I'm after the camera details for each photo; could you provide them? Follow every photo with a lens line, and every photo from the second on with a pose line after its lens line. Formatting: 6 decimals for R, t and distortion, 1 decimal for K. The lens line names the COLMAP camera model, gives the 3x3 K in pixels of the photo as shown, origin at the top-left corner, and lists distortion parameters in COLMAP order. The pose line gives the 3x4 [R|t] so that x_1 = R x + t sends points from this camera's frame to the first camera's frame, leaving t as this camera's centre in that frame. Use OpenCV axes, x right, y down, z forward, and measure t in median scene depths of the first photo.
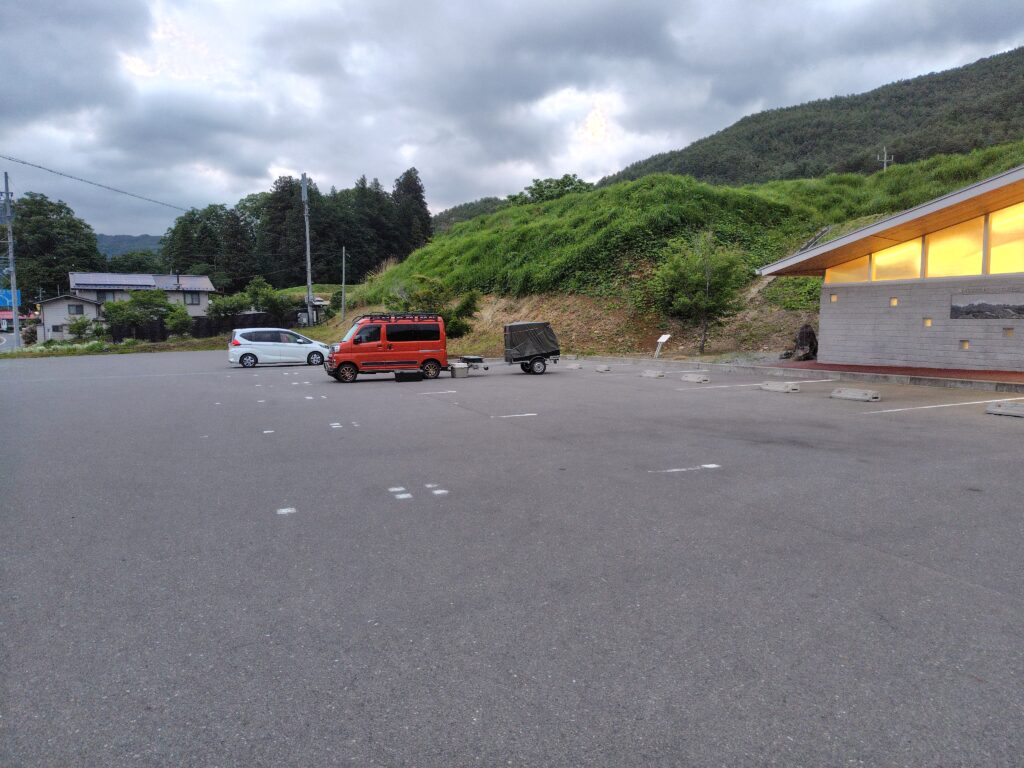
lens RADIAL K [[683.3, 0, 520.5], [0, 683.3, 388.0], [0, 0, 1]] dist [0.007826, -0.009848]
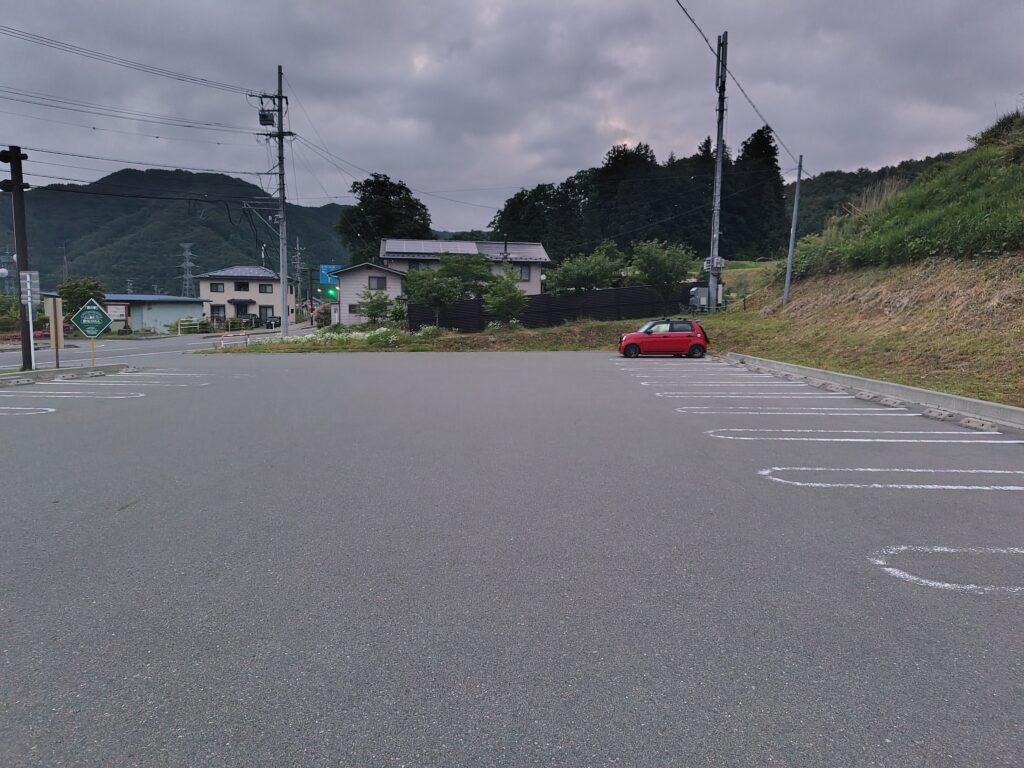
lens RADIAL K [[683.3, 0, 510.9], [0, 683.3, 384.2], [0, 0, 1]] dist [0.007826, -0.009848]
pose [[0.901281, 0.062238, -0.428742, -0.178997], [-0.058761, 0.998044, 0.021357, -0.027695], [0.429233, 0.005944, 0.903174, 0.355150]]
